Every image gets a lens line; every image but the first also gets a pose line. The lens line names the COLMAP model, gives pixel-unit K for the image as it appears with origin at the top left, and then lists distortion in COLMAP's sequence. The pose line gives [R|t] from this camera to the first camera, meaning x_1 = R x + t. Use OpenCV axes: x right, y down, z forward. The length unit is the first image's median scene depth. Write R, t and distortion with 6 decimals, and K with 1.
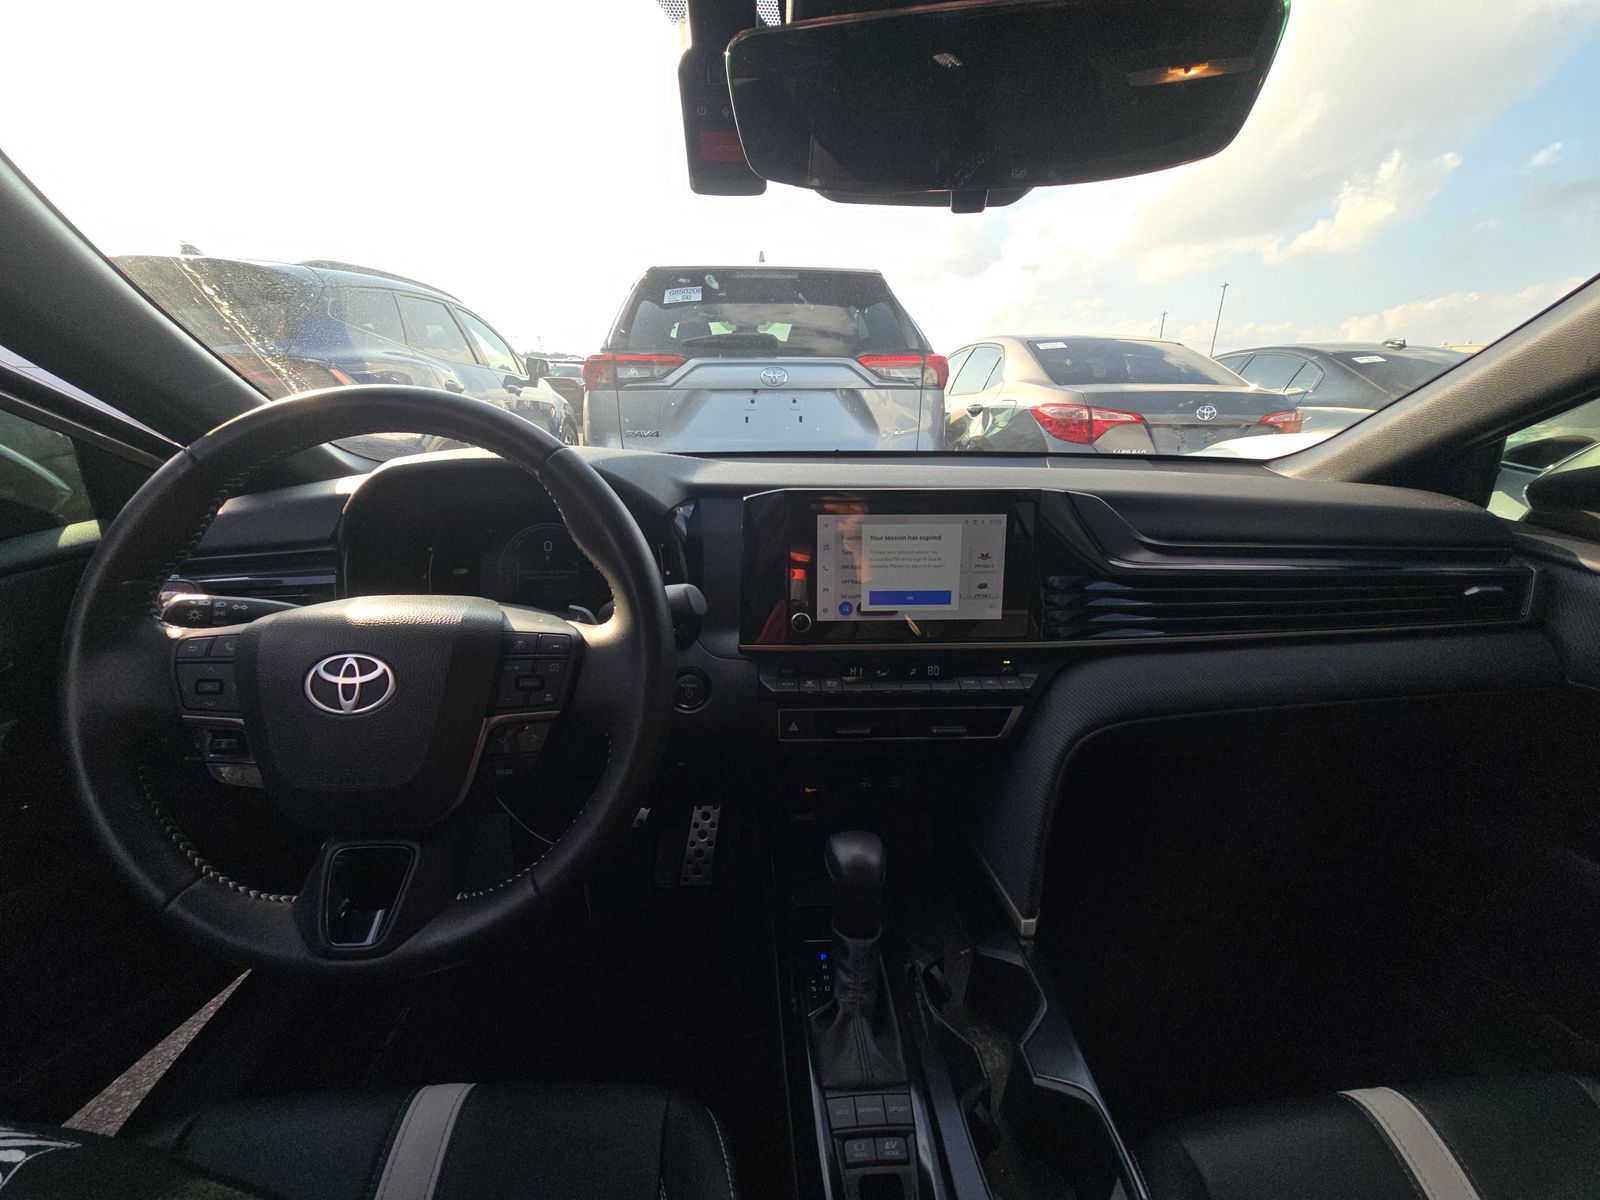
lens RADIAL K [[624.3, 0, 797.0], [0, 624.3, 617.9], [0, 0, 1]] dist [-0.006392, -0.000465]
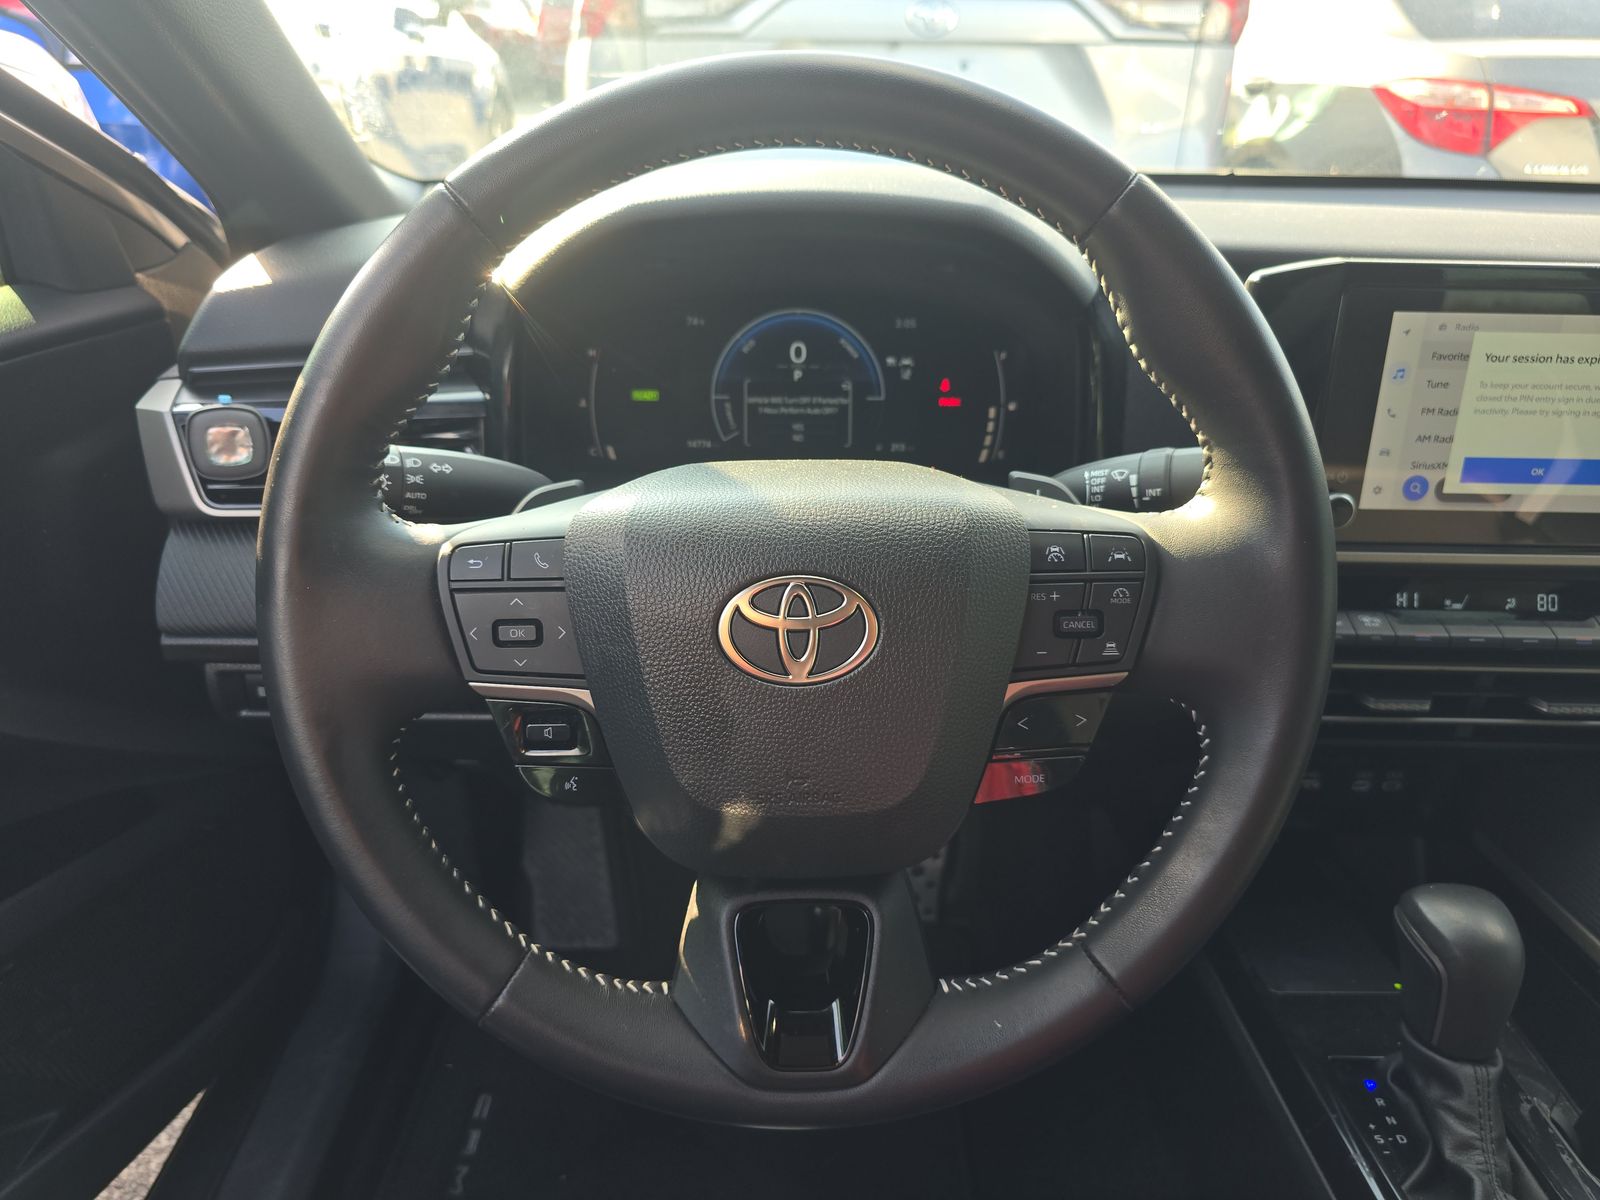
lens RADIAL K [[1053.2, 0, 798.4], [0, 1053.2, 608.2], [0, 0, 1]] dist [0.009323, -0.009750]
pose [[0.999042, 0.031203, -0.030668, -0.423019], [-0.026452, 0.989123, 0.144690, -0.029561], [0.034850, -0.143741, 0.989002, 0.048096]]
